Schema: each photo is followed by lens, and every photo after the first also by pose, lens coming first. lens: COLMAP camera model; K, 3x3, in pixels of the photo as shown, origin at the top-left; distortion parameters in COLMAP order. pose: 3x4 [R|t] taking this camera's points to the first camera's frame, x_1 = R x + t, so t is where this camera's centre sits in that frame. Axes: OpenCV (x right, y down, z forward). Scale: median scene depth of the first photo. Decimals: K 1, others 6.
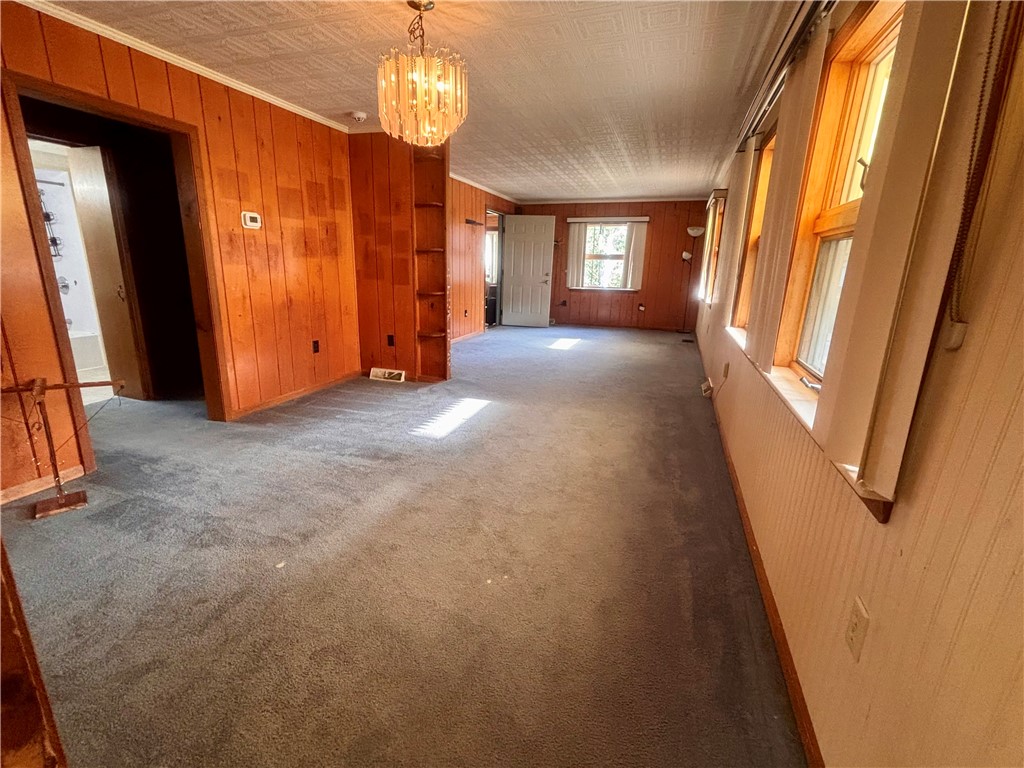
lens RADIAL K [[457.2, 0, 506.5], [0, 457.2, 385.2], [0, 0, 1]] dist [-0.020552, 0.000432]
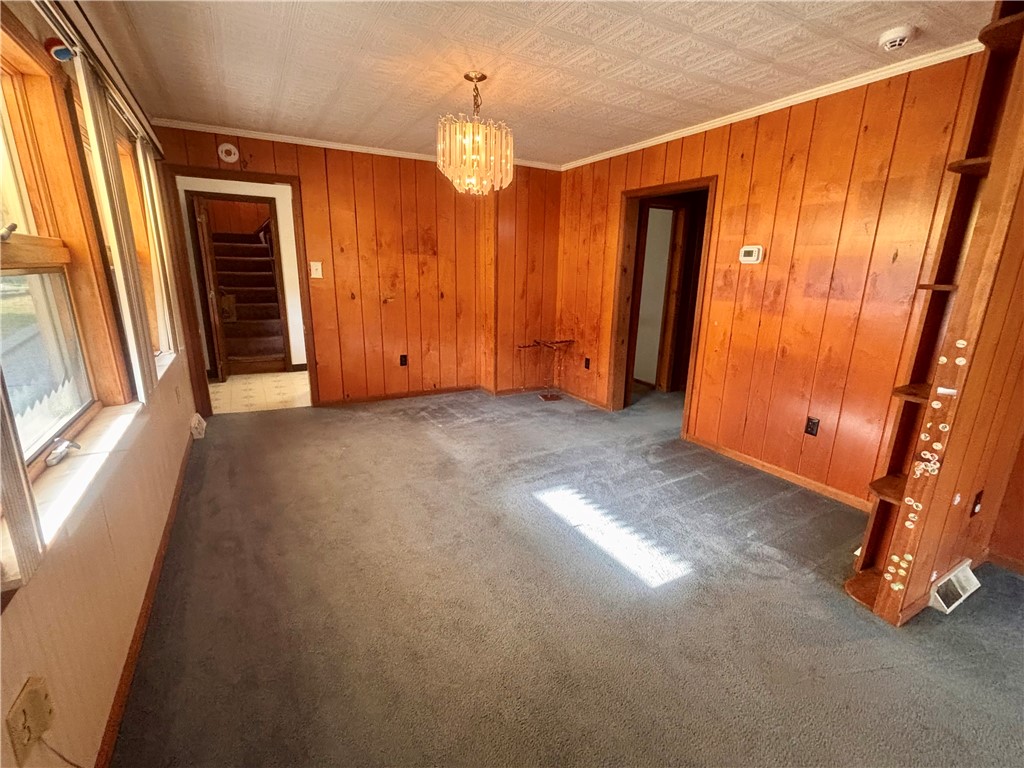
lens RADIAL K [[457.2, 0, 501.6], [0, 457.2, 388.8], [0, 0, 1]] dist [-0.020552, 0.000432]
pose [[-0.672046, 0.151664, -0.724812, 0.189806], [-0.220003, 0.893714, 0.390992, -0.148762], [0.707074, 0.422225, -0.567250, 0.514788]]
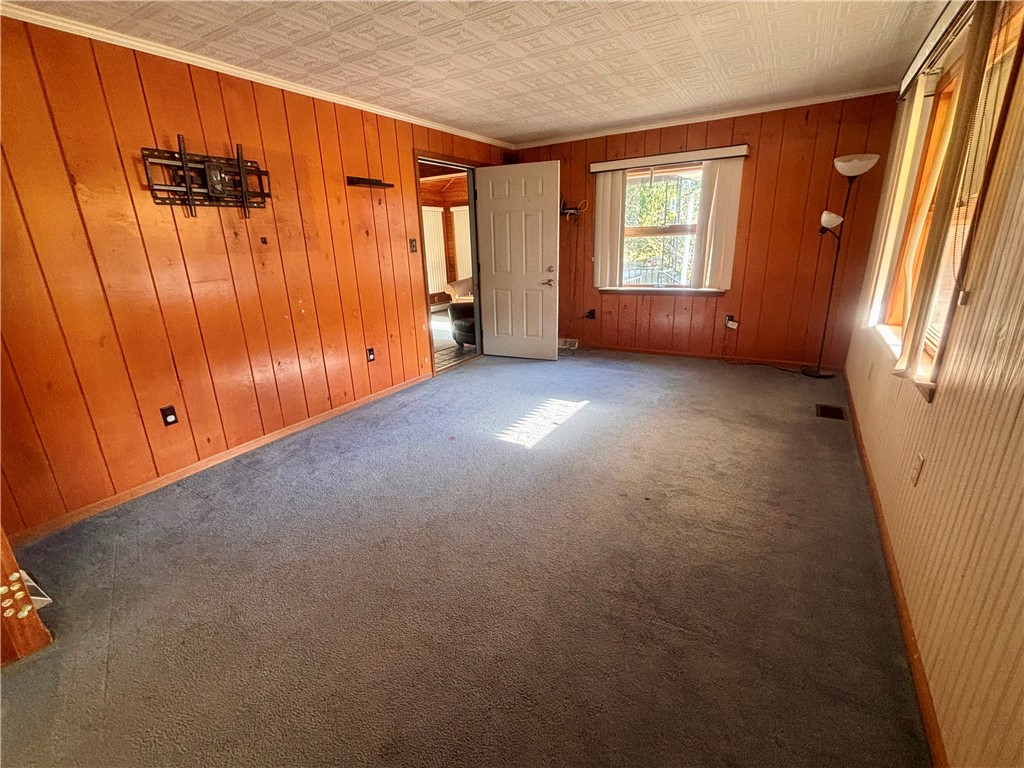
lens RADIAL K [[457.2, 0, 506.2], [0, 457.2, 378.3], [0, 0, 1]] dist [-0.020552, 0.000432]
pose [[0.975734, 0.010747, -0.218694, 0.166209], [-0.002905, 0.999342, 0.036152, -0.132258], [0.218939, -0.034639, 0.975124, 0.449835]]
